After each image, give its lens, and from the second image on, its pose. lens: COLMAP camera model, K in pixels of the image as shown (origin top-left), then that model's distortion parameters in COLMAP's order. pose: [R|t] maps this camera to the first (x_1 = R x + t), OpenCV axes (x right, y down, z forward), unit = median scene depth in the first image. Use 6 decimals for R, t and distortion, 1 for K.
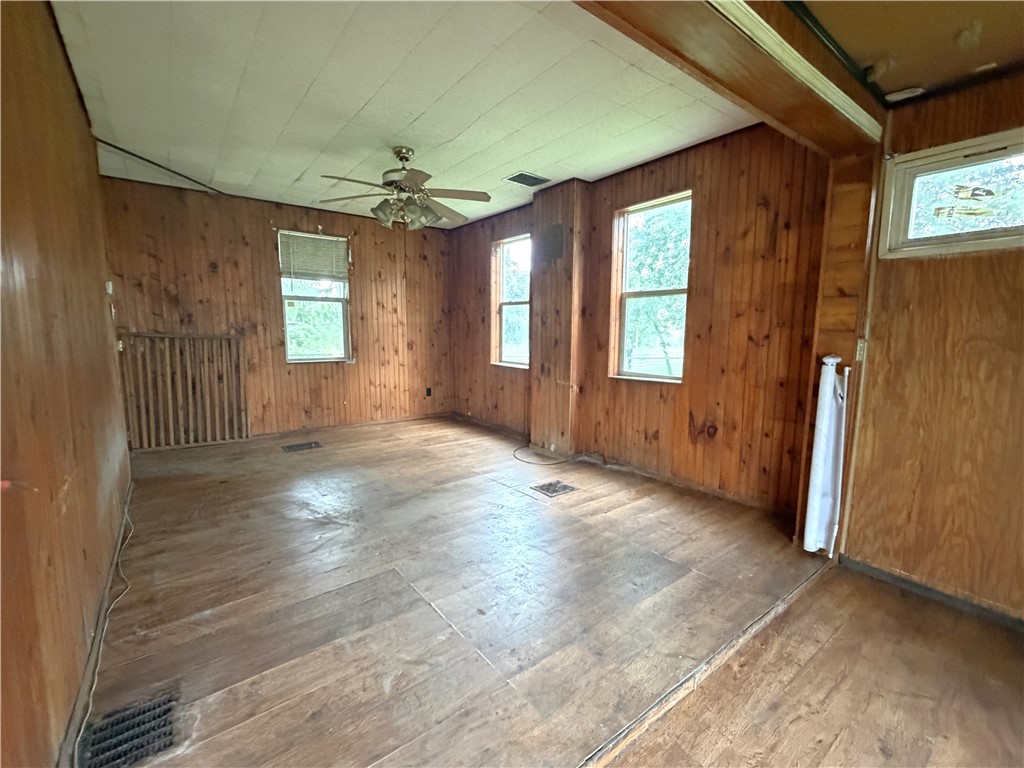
lens RADIAL K [[427.8, 0, 514.1], [0, 427.8, 384.5], [0, 0, 1]] dist [-0.000242, -0.000063]
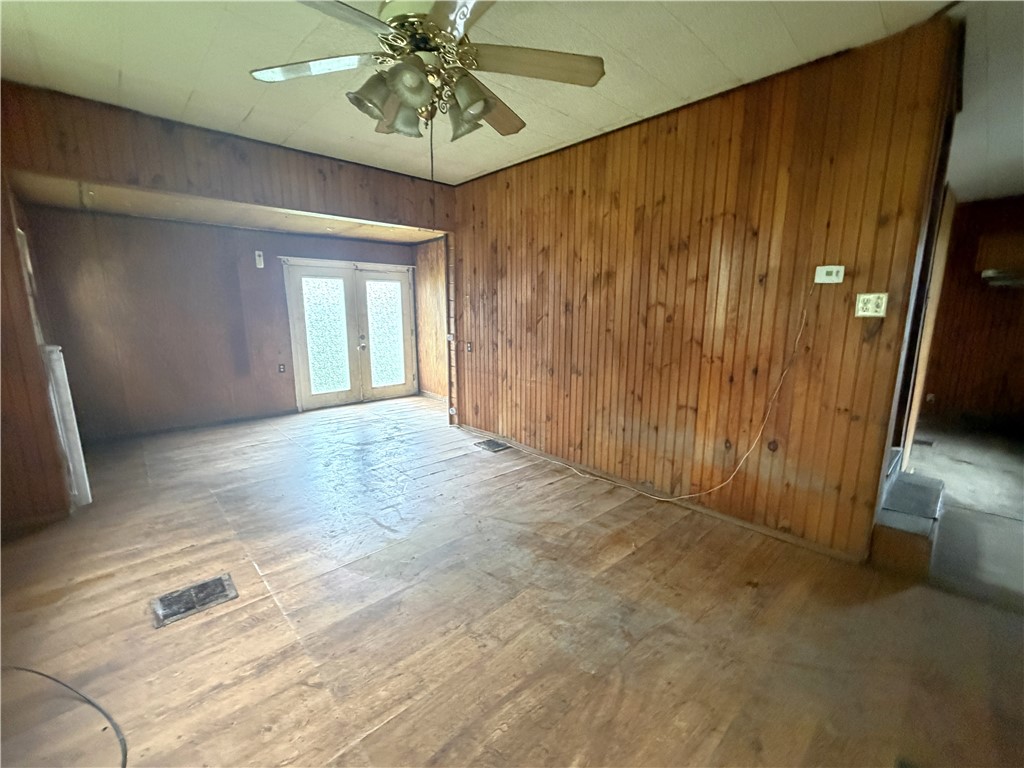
lens RADIAL K [[427.8, 0, 514.1], [0, 427.8, 384.5], [0, 0, 1]] dist [-0.000242, -0.000063]
pose [[-0.996598, 0.007805, -0.082051, -0.324041], [-0.017158, 0.954048, 0.299162, -0.244585], [0.080616, 0.299552, -0.950668, 1.628583]]
